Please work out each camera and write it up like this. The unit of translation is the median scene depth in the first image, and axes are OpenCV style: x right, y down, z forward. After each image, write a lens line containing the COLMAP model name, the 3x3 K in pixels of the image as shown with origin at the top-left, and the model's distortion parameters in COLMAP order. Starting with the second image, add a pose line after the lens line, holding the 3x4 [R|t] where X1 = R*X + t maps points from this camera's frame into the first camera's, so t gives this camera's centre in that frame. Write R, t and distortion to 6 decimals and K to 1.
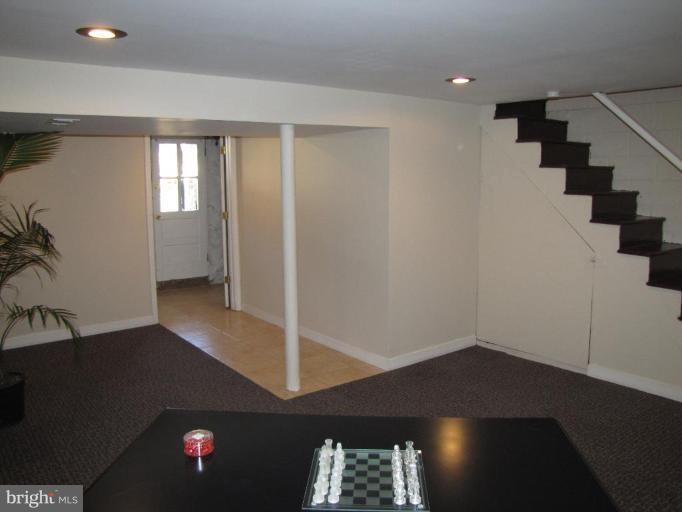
lens RADIAL K [[569.4, 0, 347.2], [0, 569.4, 244.3], [0, 0, 1]] dist [-0.175534, 0.122988]
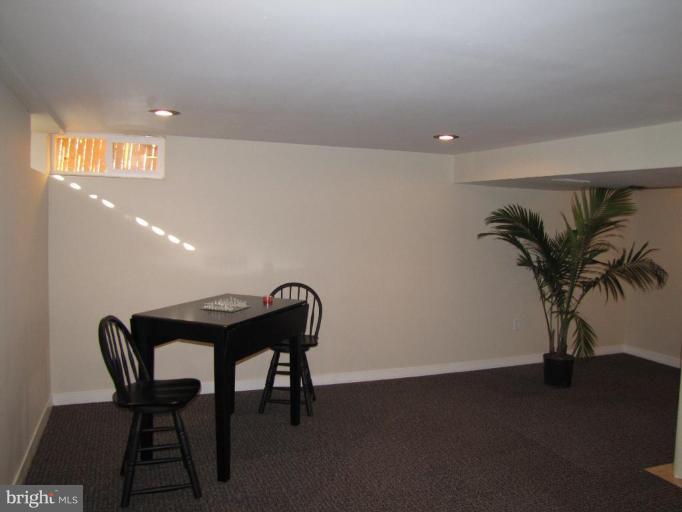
lens RADIAL K [[569.4, 0, 347.2], [0, 569.4, 244.3], [0, 0, 1]] dist [-0.175534, 0.122988]
pose [[-0.288070, 0.041844, -0.956695, 0.805252], [-0.153039, 0.984193, 0.089129, -0.080223], [0.945301, 0.172087, -0.277112, 0.691893]]
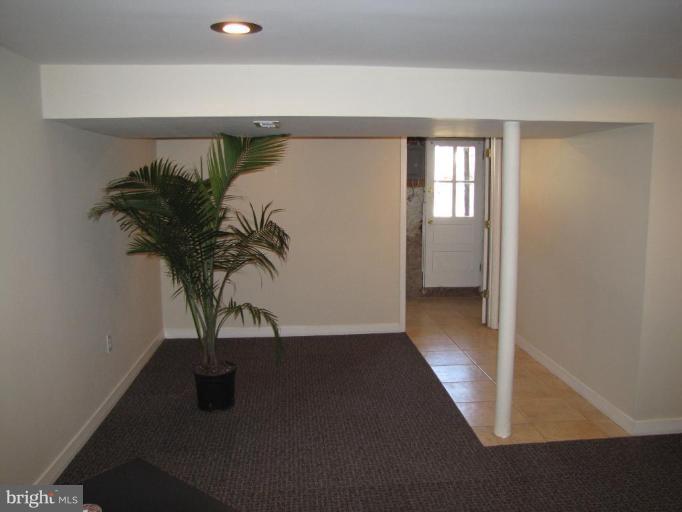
lens RADIAL K [[569.4, 0, 347.2], [0, 569.4, 244.3], [0, 0, 1]] dist [-0.175534, 0.122988]
pose [[0.837659, 0.066452, -0.542136, 0.140220], [-0.070228, 0.997436, 0.013749, -0.022958], [0.541660, 0.026556, 0.840178, 0.167487]]
